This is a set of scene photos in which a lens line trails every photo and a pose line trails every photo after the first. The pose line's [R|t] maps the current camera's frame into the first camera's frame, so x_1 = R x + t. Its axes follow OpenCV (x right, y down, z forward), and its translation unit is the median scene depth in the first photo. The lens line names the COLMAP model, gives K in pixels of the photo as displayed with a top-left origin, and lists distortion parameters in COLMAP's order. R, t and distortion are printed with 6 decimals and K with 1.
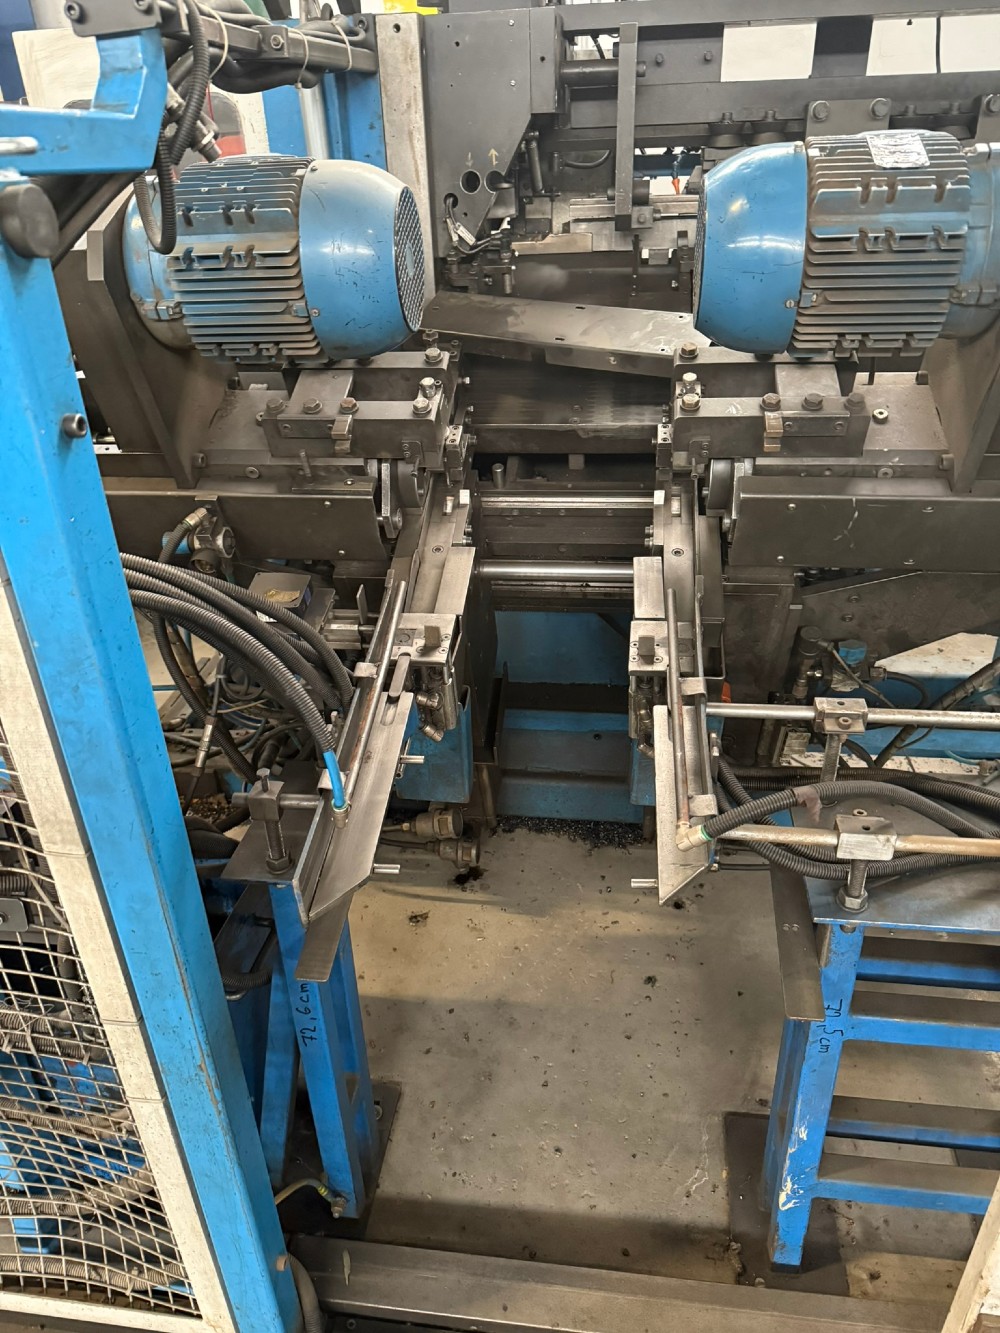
lens RADIAL K [[954.0, 0, 500.5], [0, 954.0, 666.6], [0, 0, 1]] dist [0.032222, -0.000350]
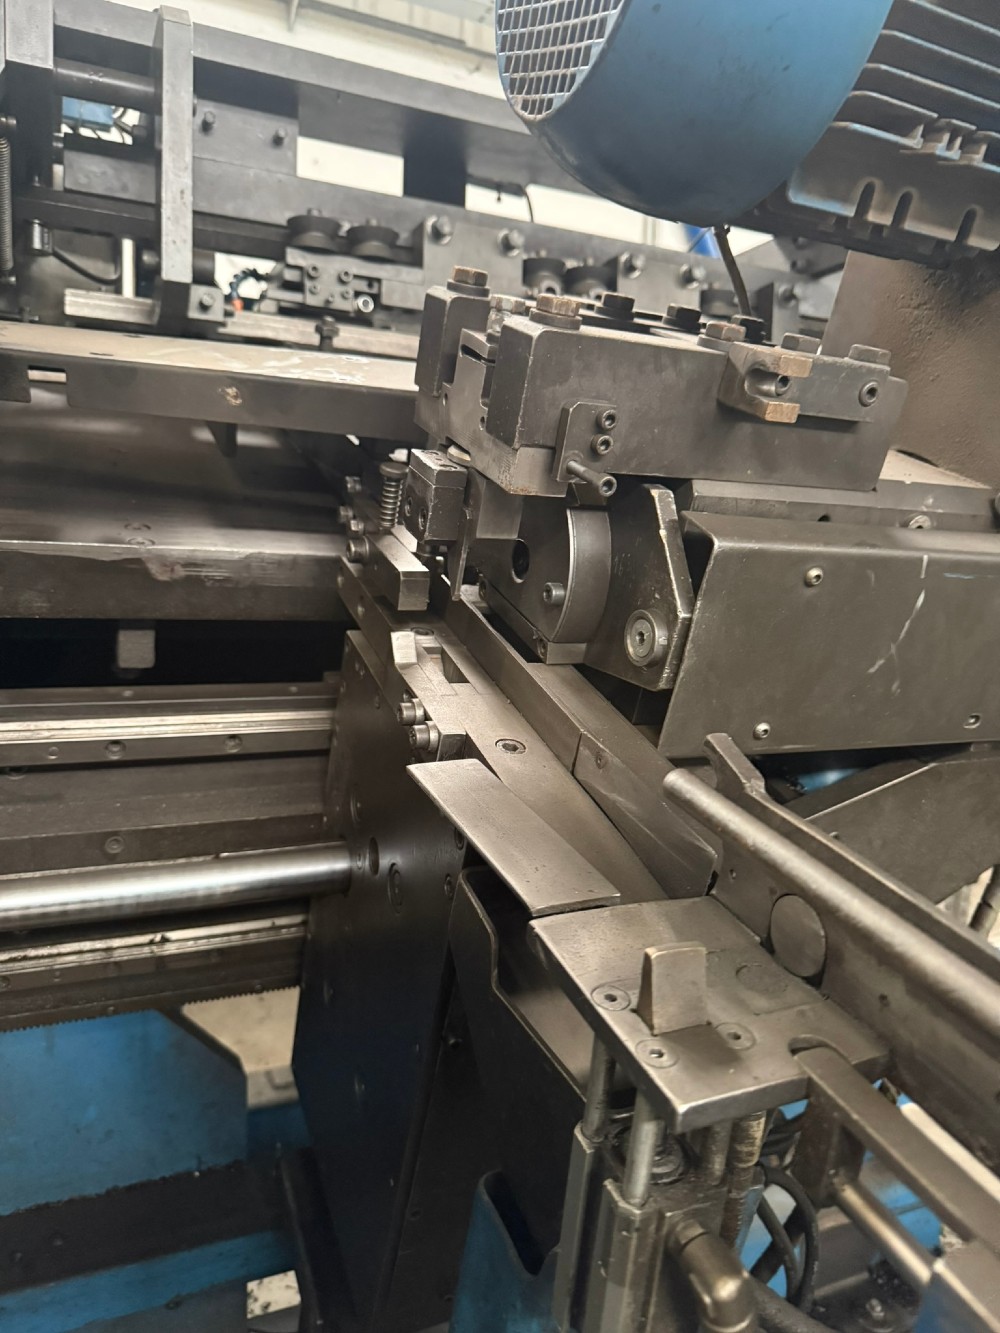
lens RADIAL K [[954.0, 0, 507.2], [0, 954.0, 670.7], [0, 0, 1]] dist [0.032222, -0.000350]
pose [[0.844321, 0.004181, 0.535822, -0.015447], [0.211035, 0.916556, -0.339690, -0.016515], [-0.492531, 0.399885, 0.772985, 0.597377]]
